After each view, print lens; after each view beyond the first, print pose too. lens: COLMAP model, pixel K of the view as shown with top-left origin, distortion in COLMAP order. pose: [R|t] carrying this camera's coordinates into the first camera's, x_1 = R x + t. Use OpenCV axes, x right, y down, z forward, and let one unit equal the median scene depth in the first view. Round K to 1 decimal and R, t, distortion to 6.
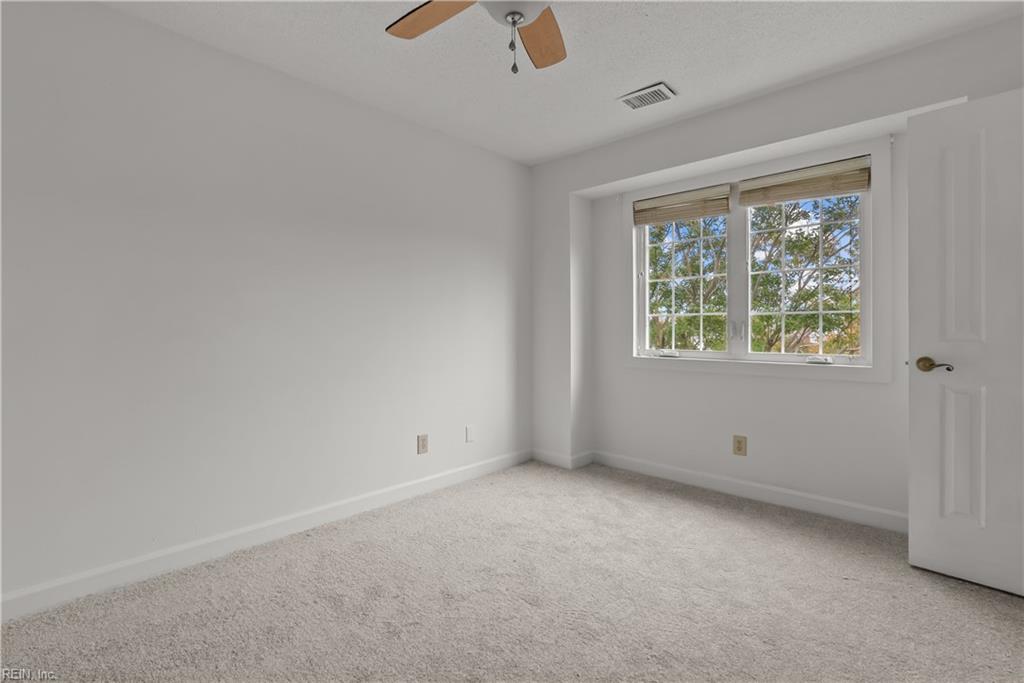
lens RADIAL K [[465.6, 0, 511.1], [0, 465.6, 335.9], [0, 0, 1]] dist [-0.012718, 0.003659]
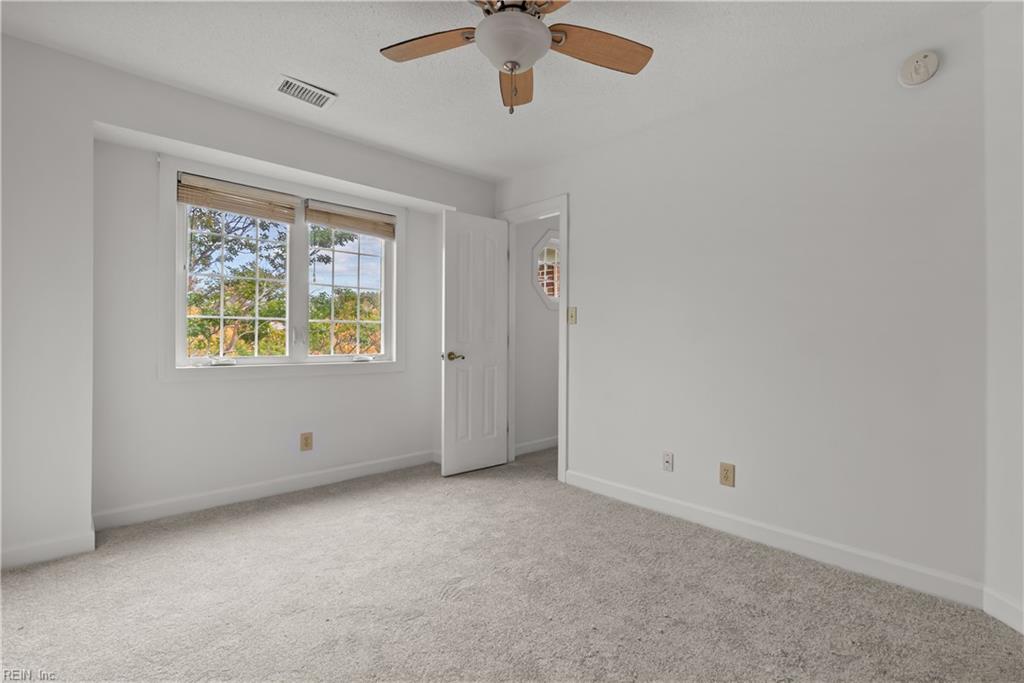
lens RADIAL K [[465.6, 0, 510.3], [0, 465.6, 339.5], [0, 0, 1]] dist [-0.012718, 0.003659]
pose [[0.067189, -0.005432, 0.997726, -0.562622], [0.003180, 0.999981, 0.005230, -0.007086], [-0.997735, 0.002822, 0.067205, 0.453346]]
